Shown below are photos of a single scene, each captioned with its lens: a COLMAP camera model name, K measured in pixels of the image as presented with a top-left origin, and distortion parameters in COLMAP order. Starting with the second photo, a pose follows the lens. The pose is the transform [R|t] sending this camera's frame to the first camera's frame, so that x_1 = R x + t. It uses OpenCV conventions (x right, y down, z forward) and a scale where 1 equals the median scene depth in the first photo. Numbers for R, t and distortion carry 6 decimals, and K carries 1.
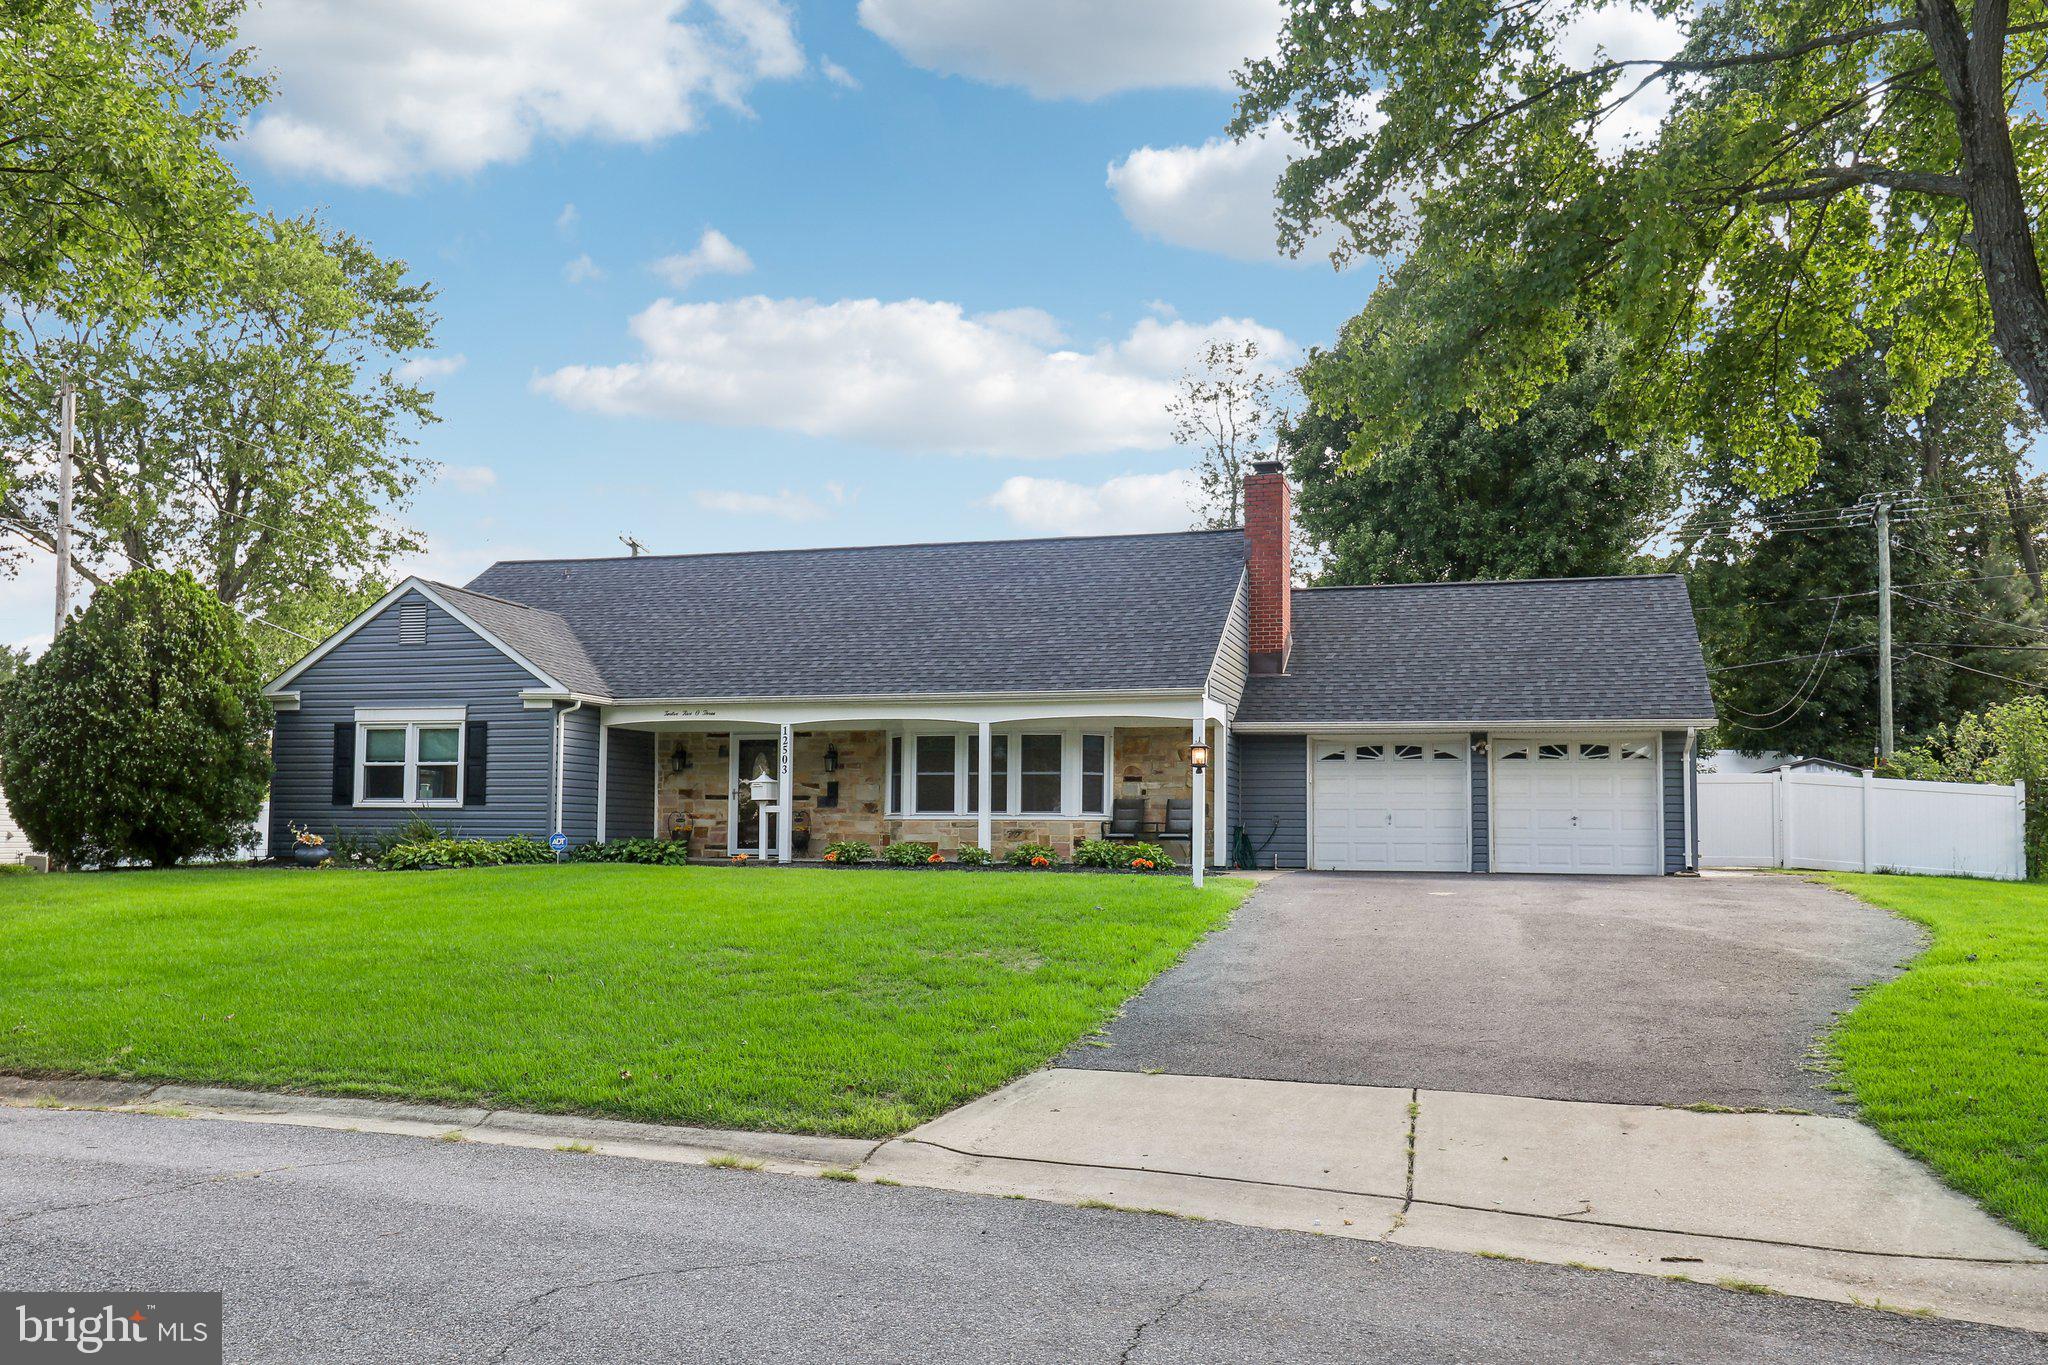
lens RADIAL K [[1660.9, 0, 1034.9], [0, 1660.9, 779.3], [0, 0, 1]] dist [0.017340, 0.003630]
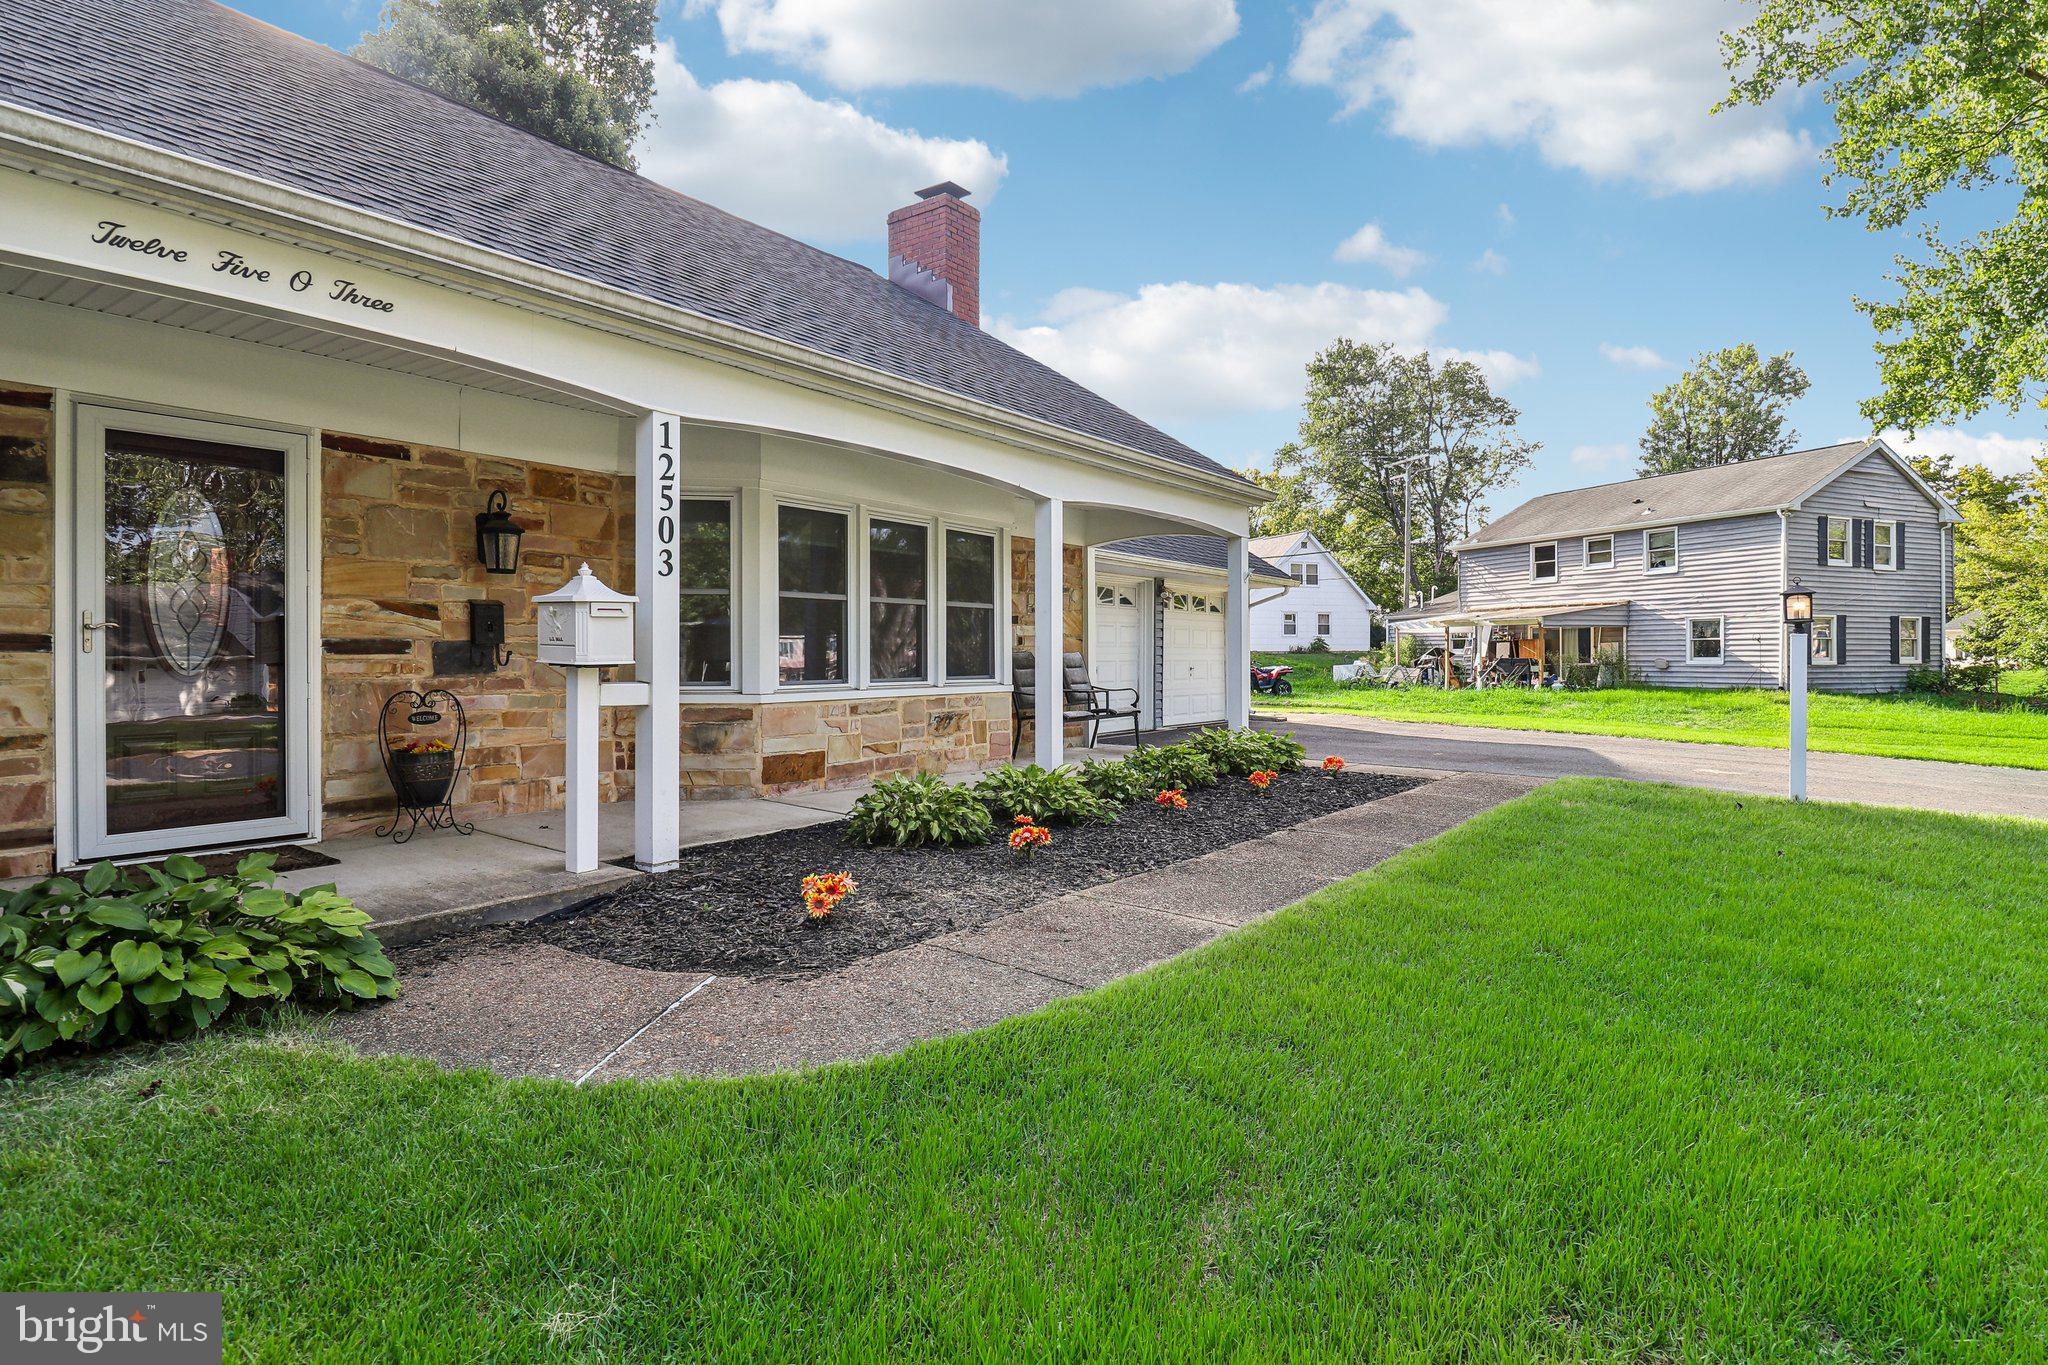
lens RADIAL K [[1041.8, 0, 1011.2], [0, 1041.8, 660.2], [0, 0, 1]] dist [-0.002576, -0.012008]
pose [[0.346120, -0.013527, 0.938093, -0.303752], [-0.032531, 0.999122, 0.026409, 0.004753], [-0.937626, -0.039658, 0.345376, 0.864337]]
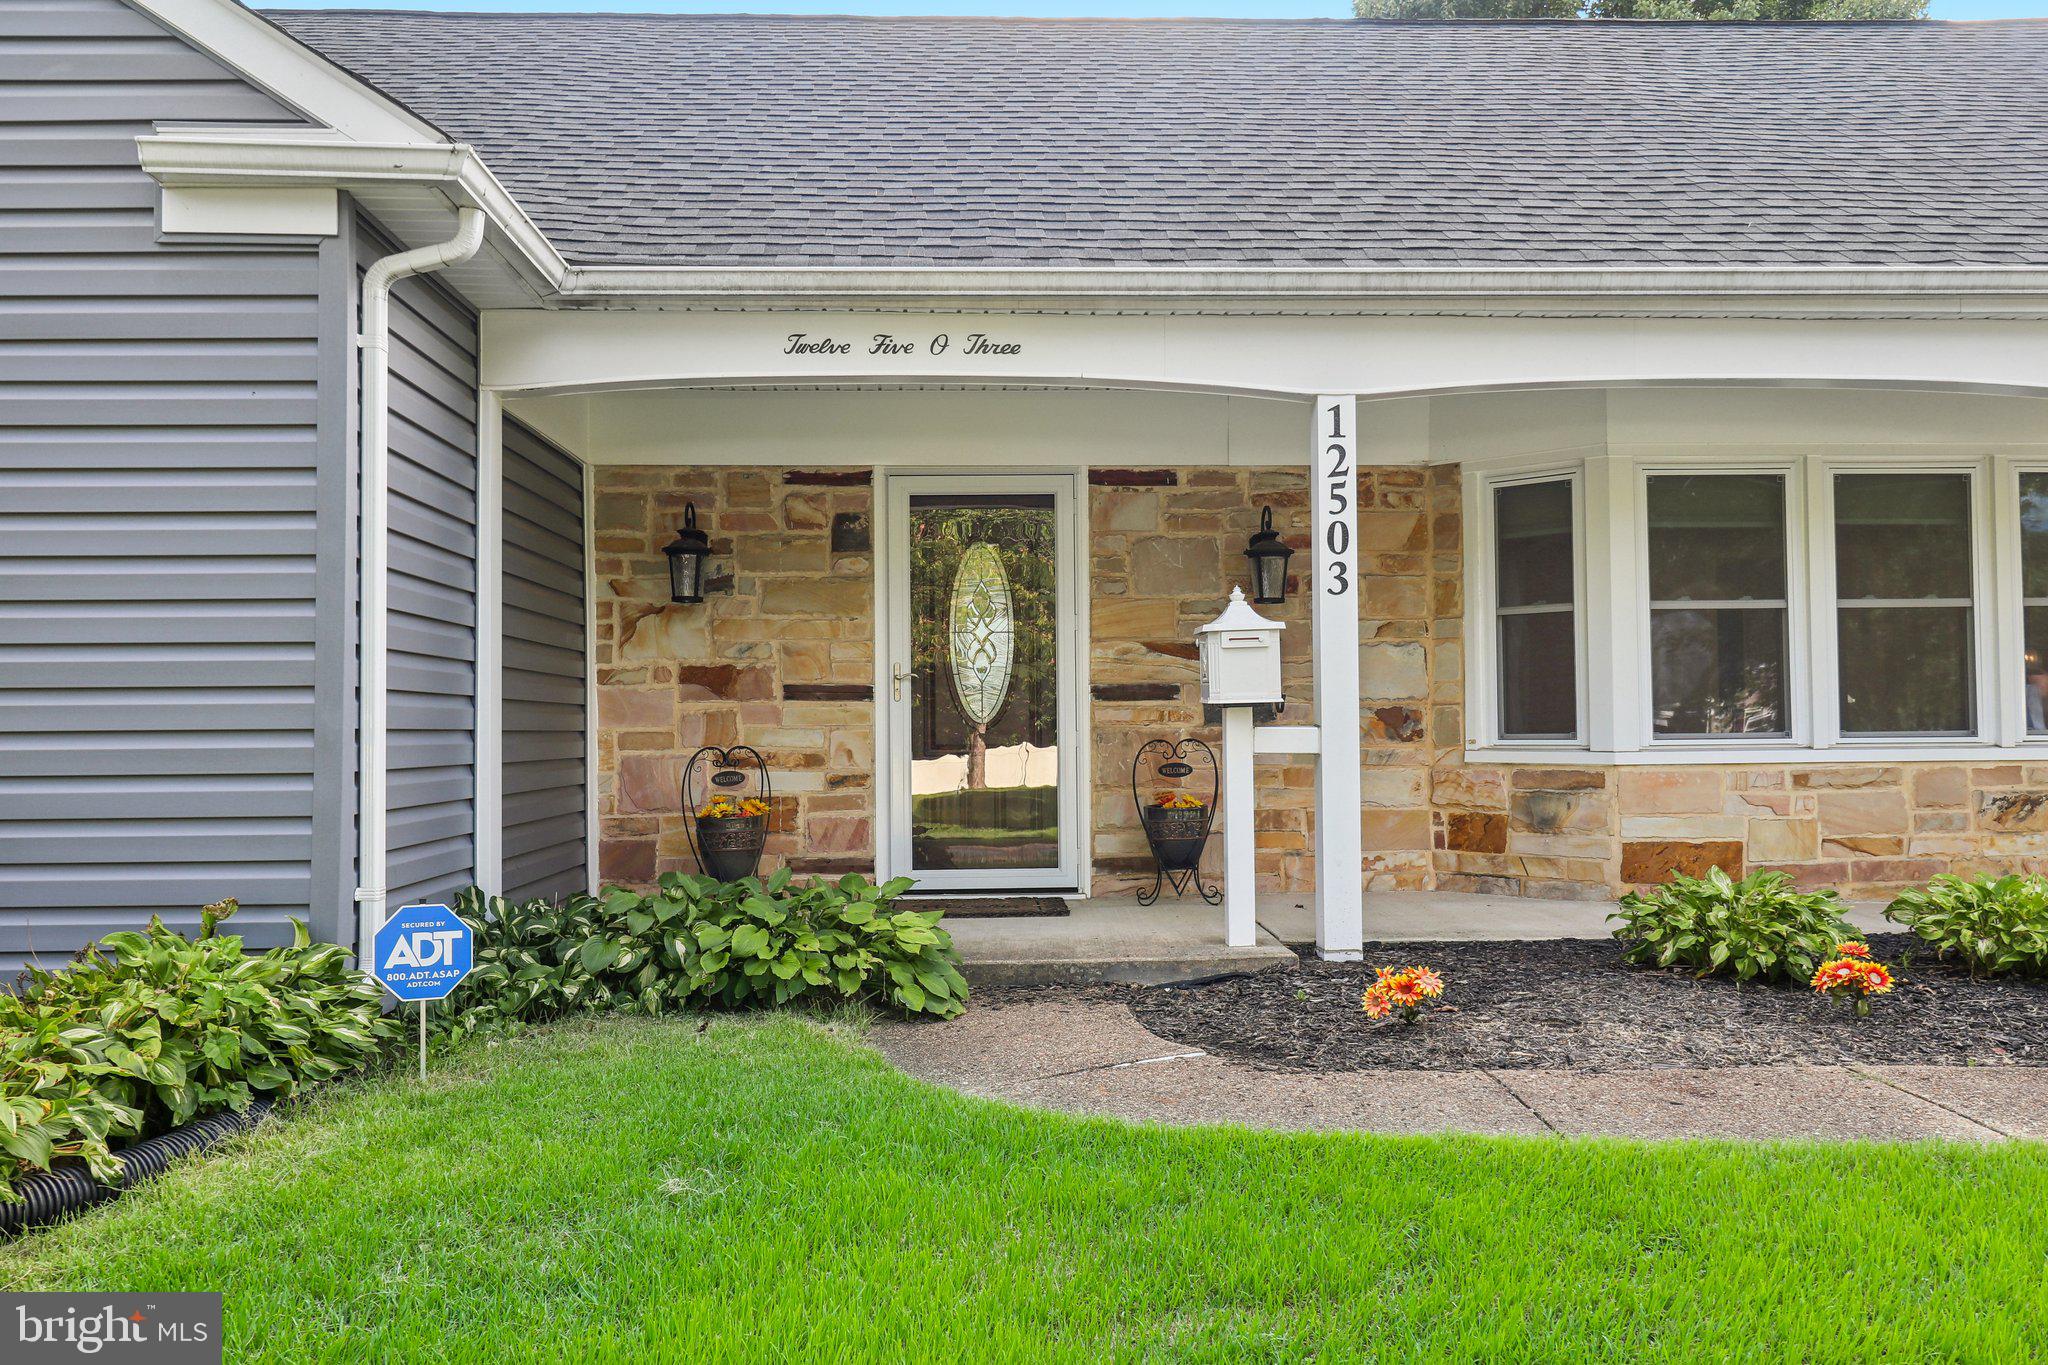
lens RADIAL K [[1626.3, 0, 1024.0], [0, 1626.3, 682.5], [0, 0, 1]] dist [0.017169, 0.000713]
pose [[0.946826, -0.008636, 0.321630, -0.268885], [0.005592, 0.999930, 0.010385, 0.006687], [-0.321698, -0.008035, 0.946808, 0.777659]]
